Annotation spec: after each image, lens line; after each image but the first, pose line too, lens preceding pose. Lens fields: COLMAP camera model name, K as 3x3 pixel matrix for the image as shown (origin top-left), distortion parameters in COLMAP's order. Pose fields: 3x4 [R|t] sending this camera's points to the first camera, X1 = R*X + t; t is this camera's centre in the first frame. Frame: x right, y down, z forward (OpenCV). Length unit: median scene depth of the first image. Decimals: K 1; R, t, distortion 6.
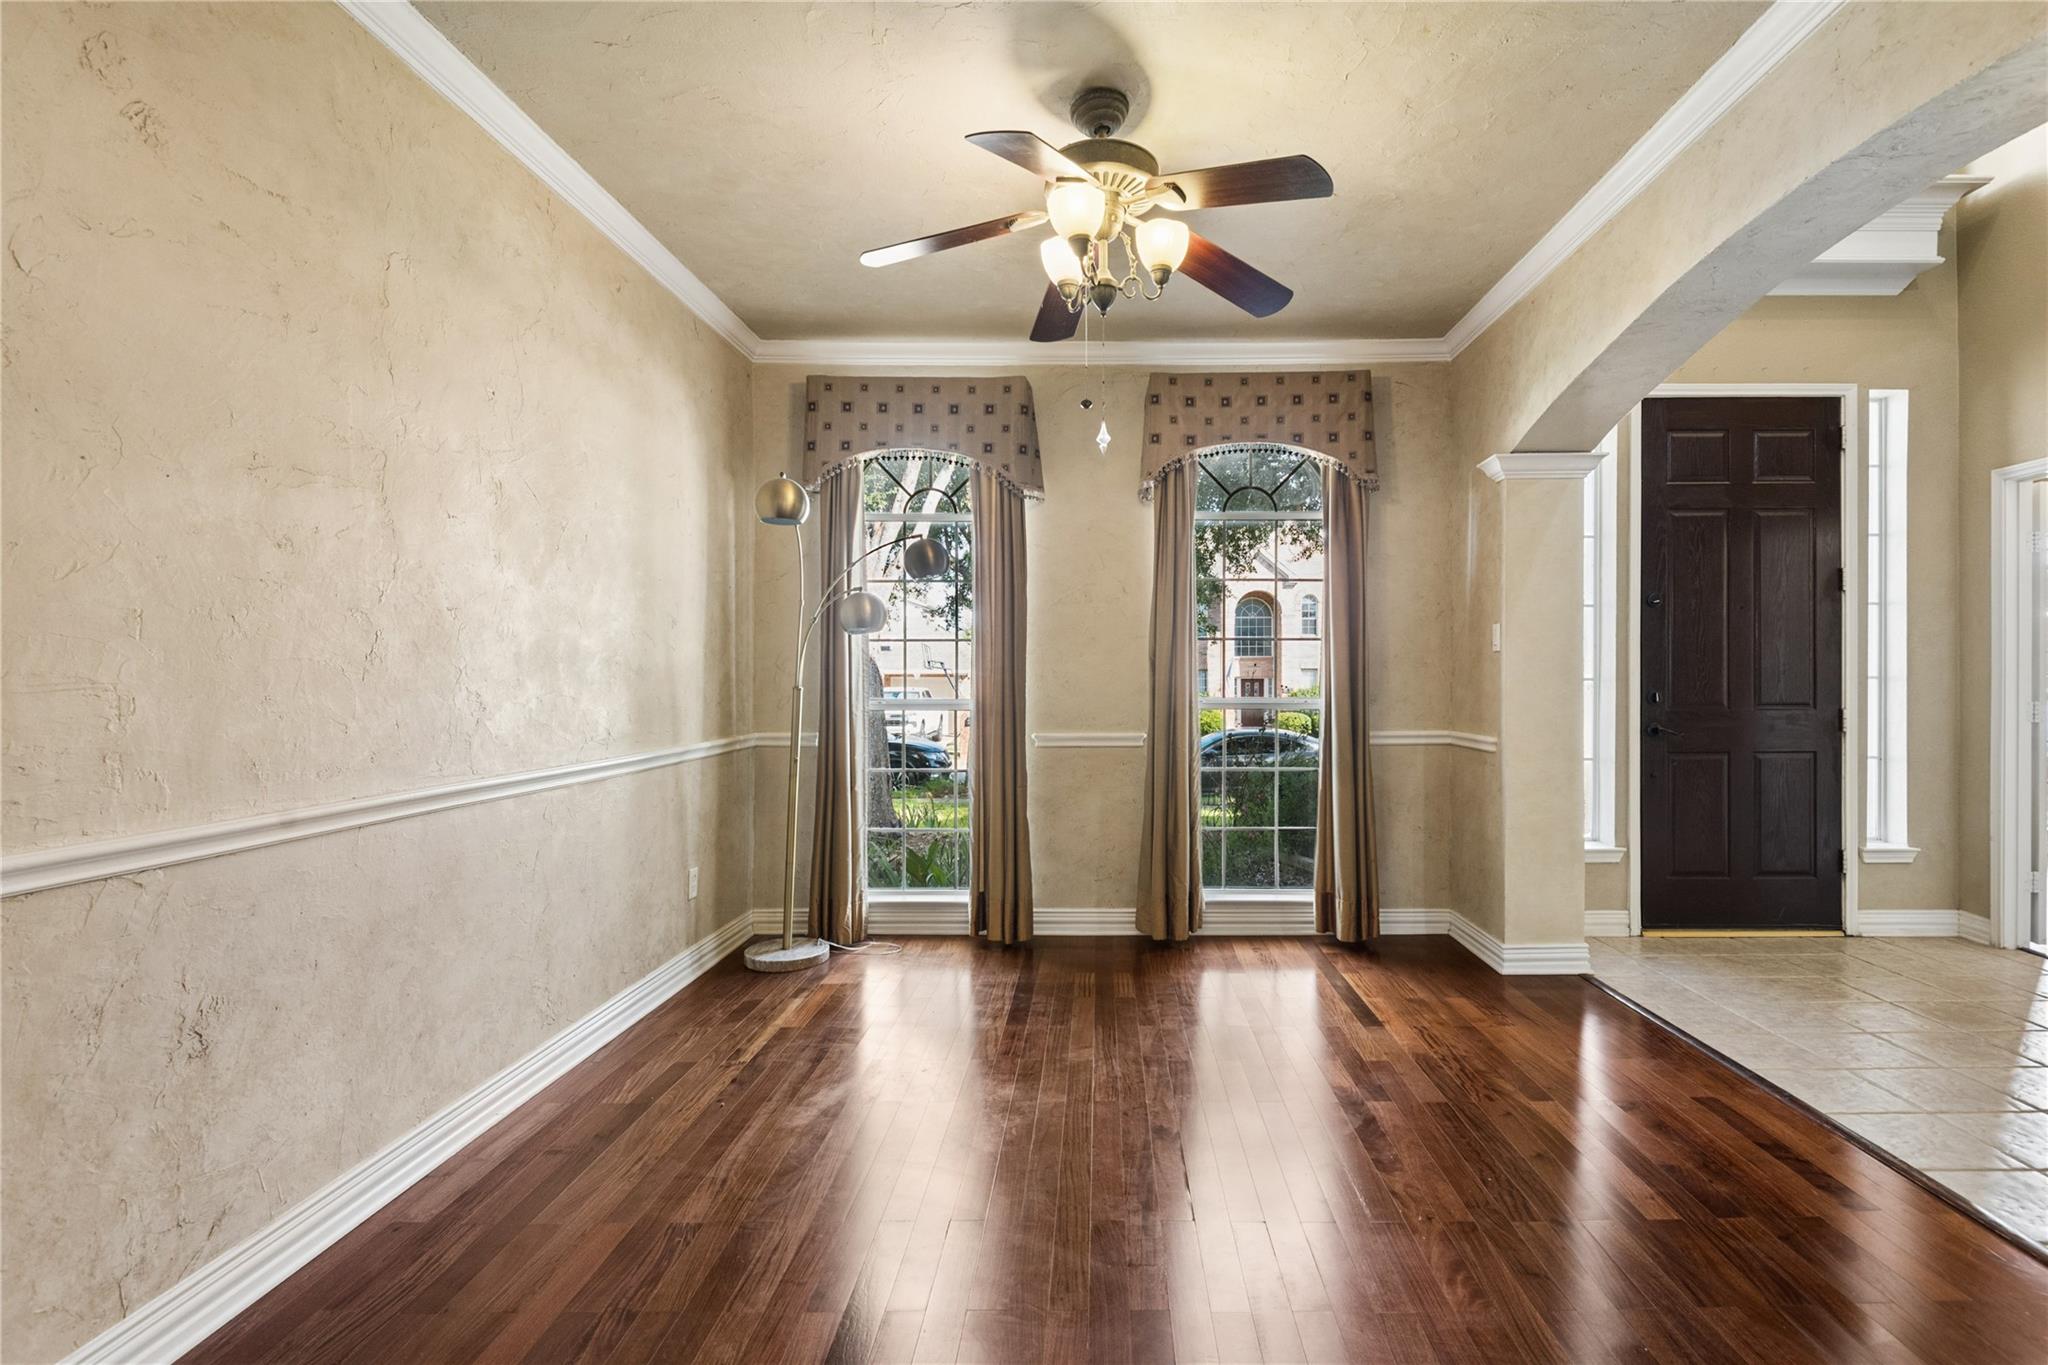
lens RADIAL K [[1005.2, 0, 1093.7], [0, 1005.2, 677.4], [0, 0, 1]] dist [0.002553, -0.004262]
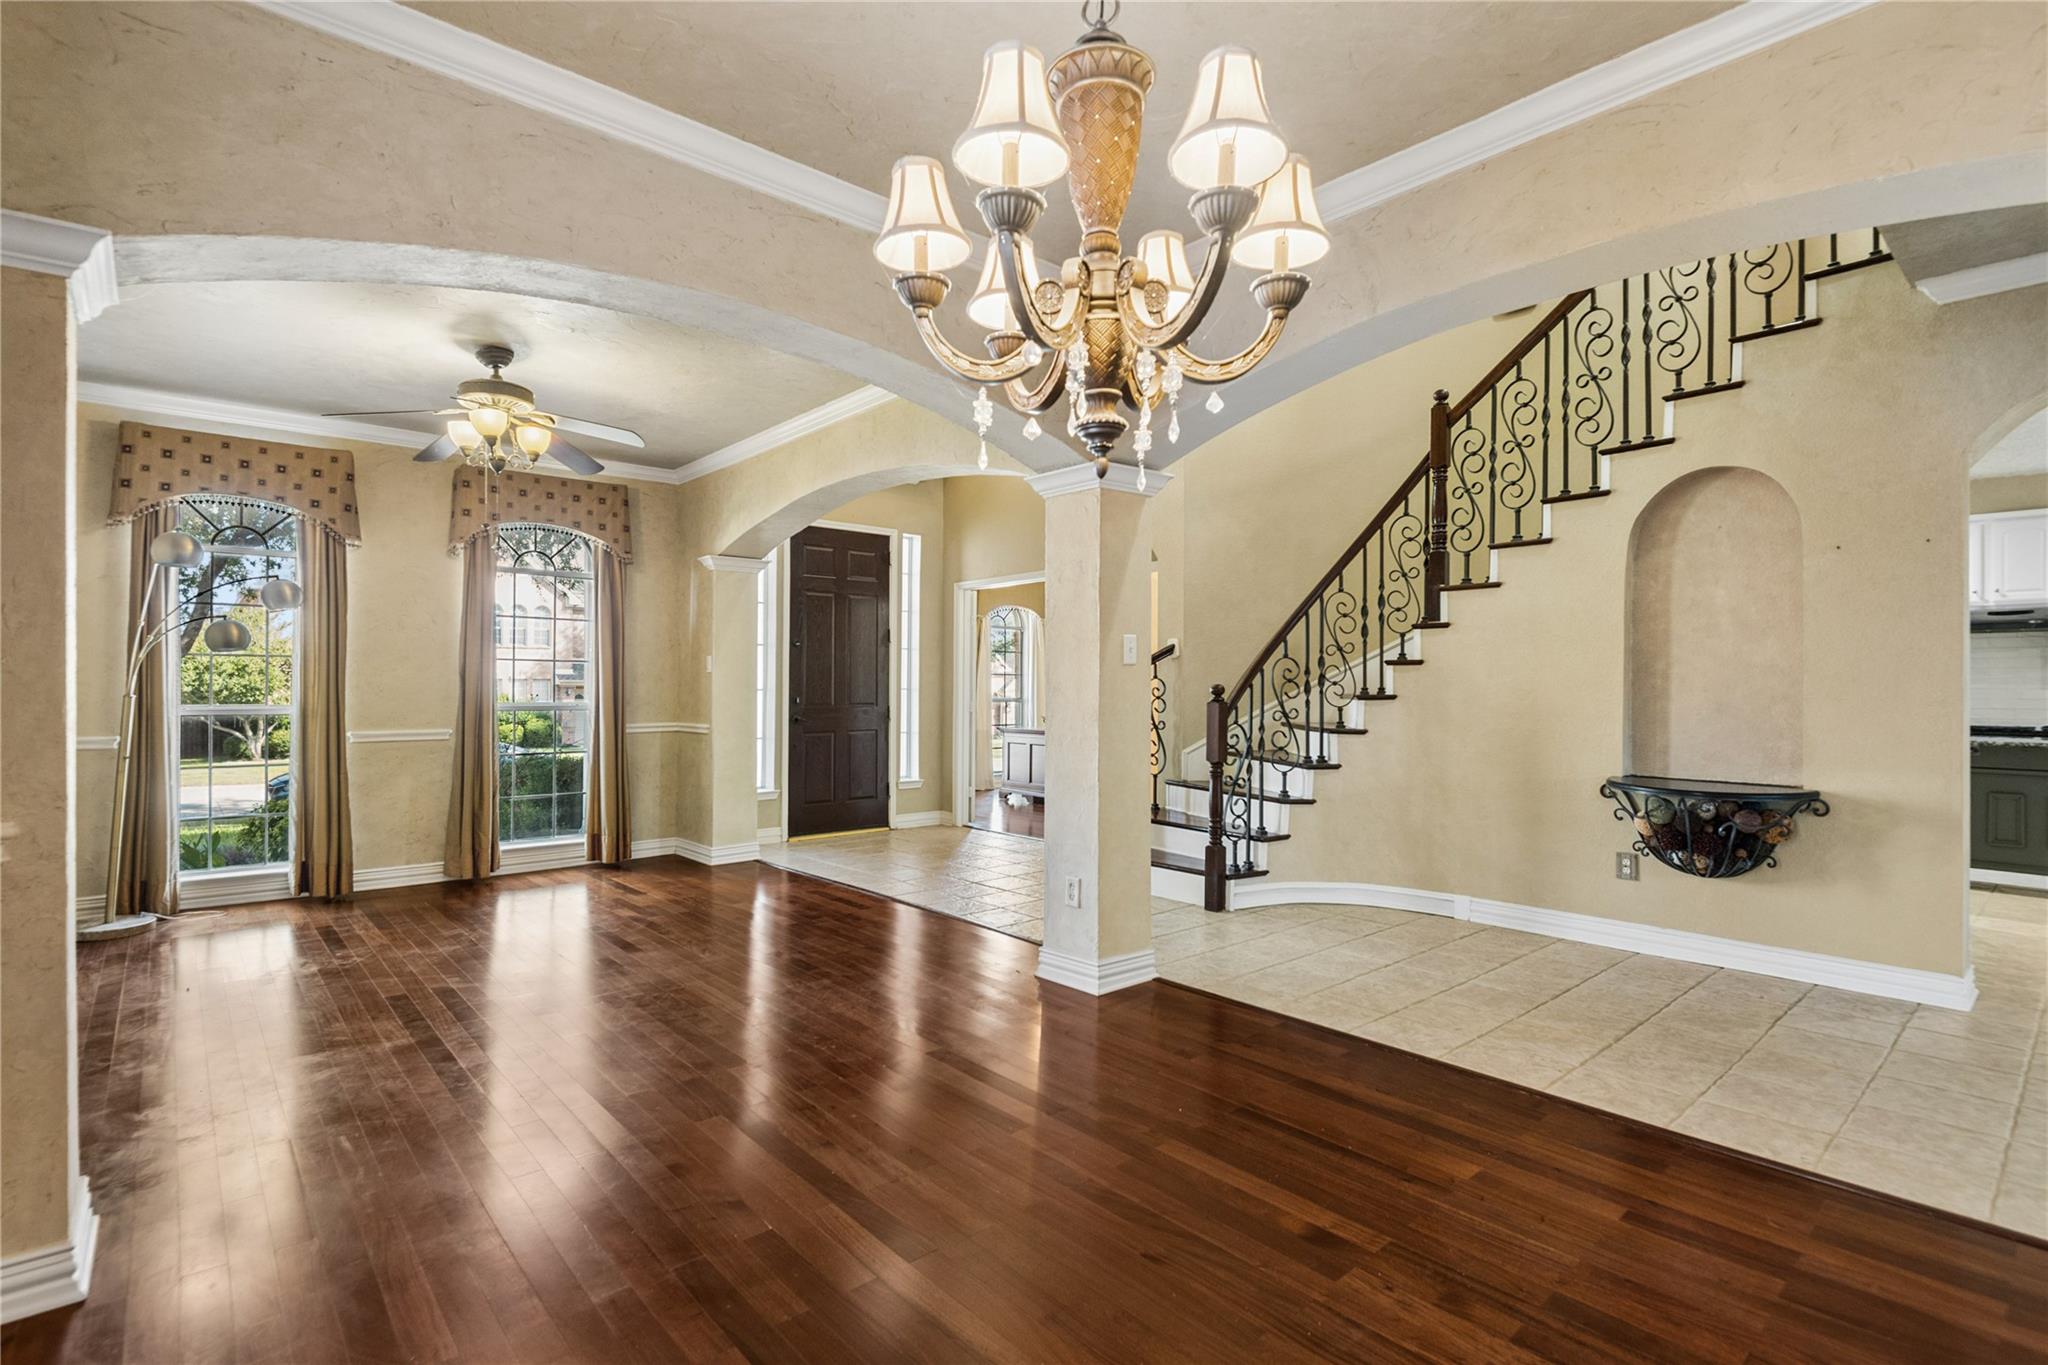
lens RADIAL K [[1005.2, 0, 1034.1], [0, 1005.2, 675.4], [0, 0, 1]] dist [0.002553, -0.004262]
pose [[0.749217, 0.011130, 0.662231, -0.265374], [-0.002131, 0.999894, -0.014394, 0.001172], [-0.662321, 0.009373, 0.749161, -0.536426]]
